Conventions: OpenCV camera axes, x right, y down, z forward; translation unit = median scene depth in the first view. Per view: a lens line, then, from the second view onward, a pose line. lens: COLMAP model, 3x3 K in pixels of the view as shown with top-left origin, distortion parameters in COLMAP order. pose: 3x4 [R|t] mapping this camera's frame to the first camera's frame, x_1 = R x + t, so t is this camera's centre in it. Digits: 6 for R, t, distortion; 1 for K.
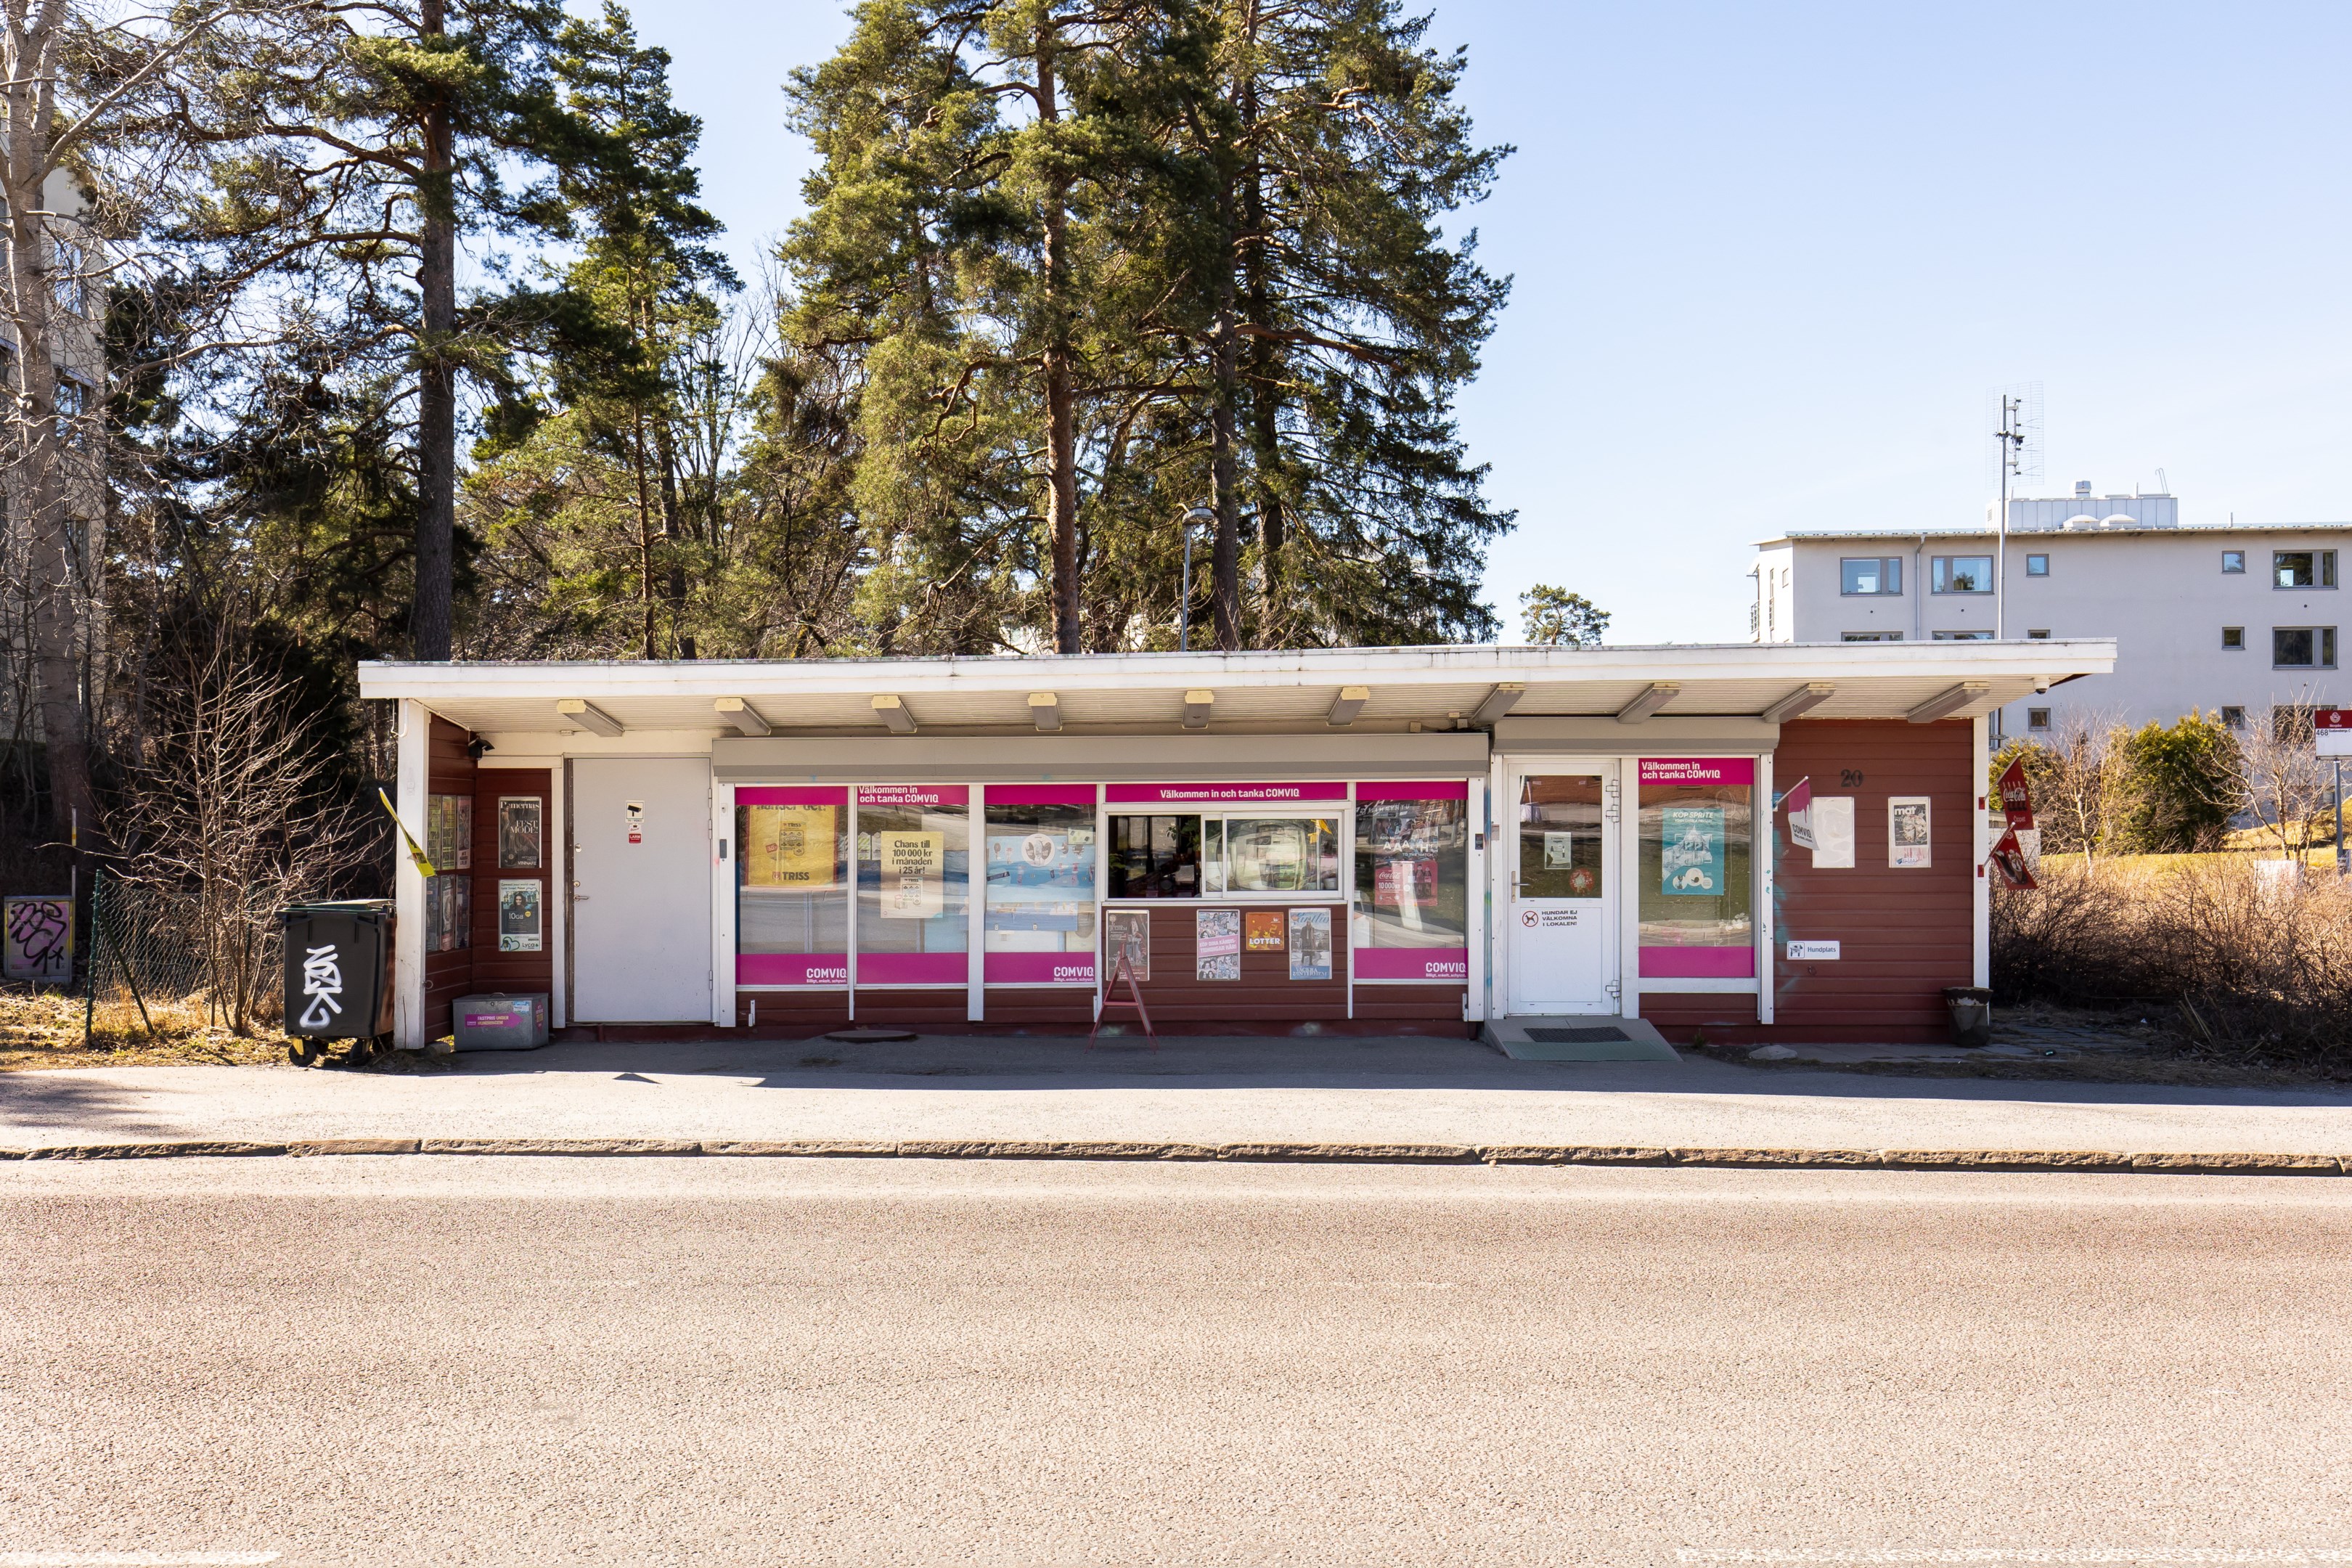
lens RADIAL K [[2206.2, 0, 1177.6], [0, 2206.2, 848.5], [0, 0, 1]] dist [0.000484, -0.004418]
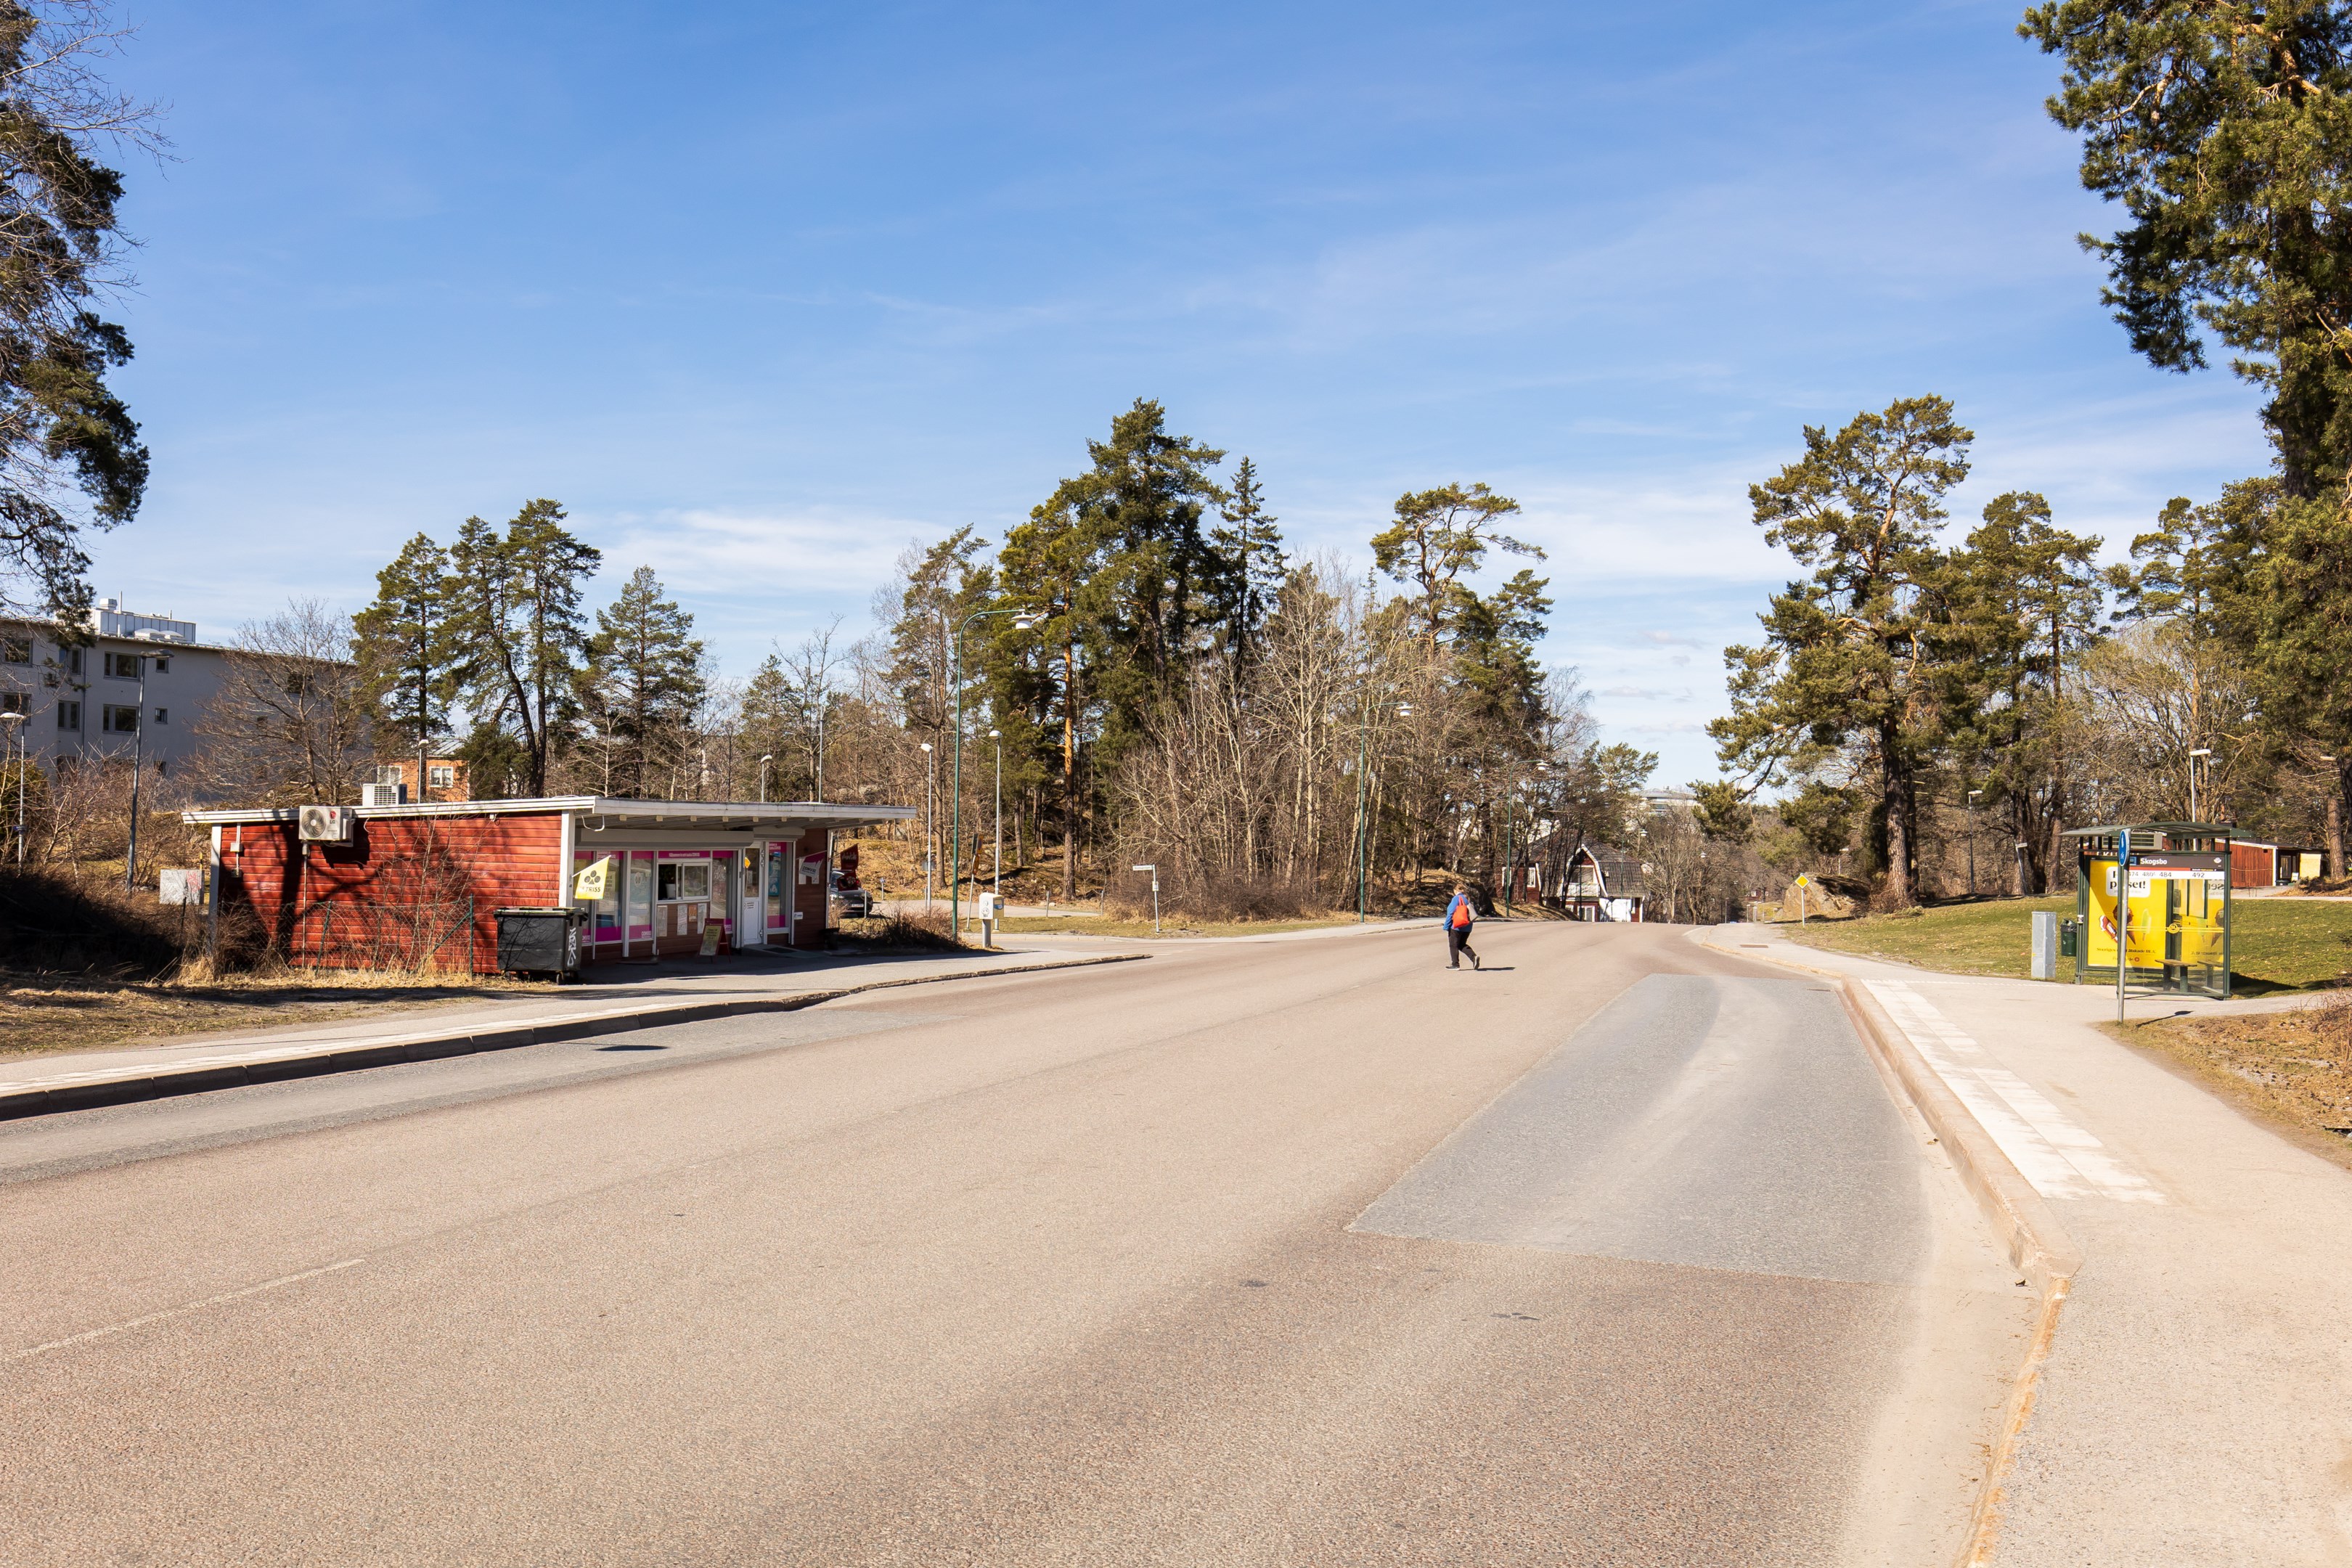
lens RADIAL K [[2169.7, 0, 1176.0], [0, 2169.7, 784.0], [0, 0, 1]] dist [0.000153, -0.000450]
pose [[0.288040, 0.033692, 0.957025, -2.035558], [-0.002664, 0.999405, -0.034382, -0.022415], [-0.957615, 0.007354, 0.287959, -0.163898]]
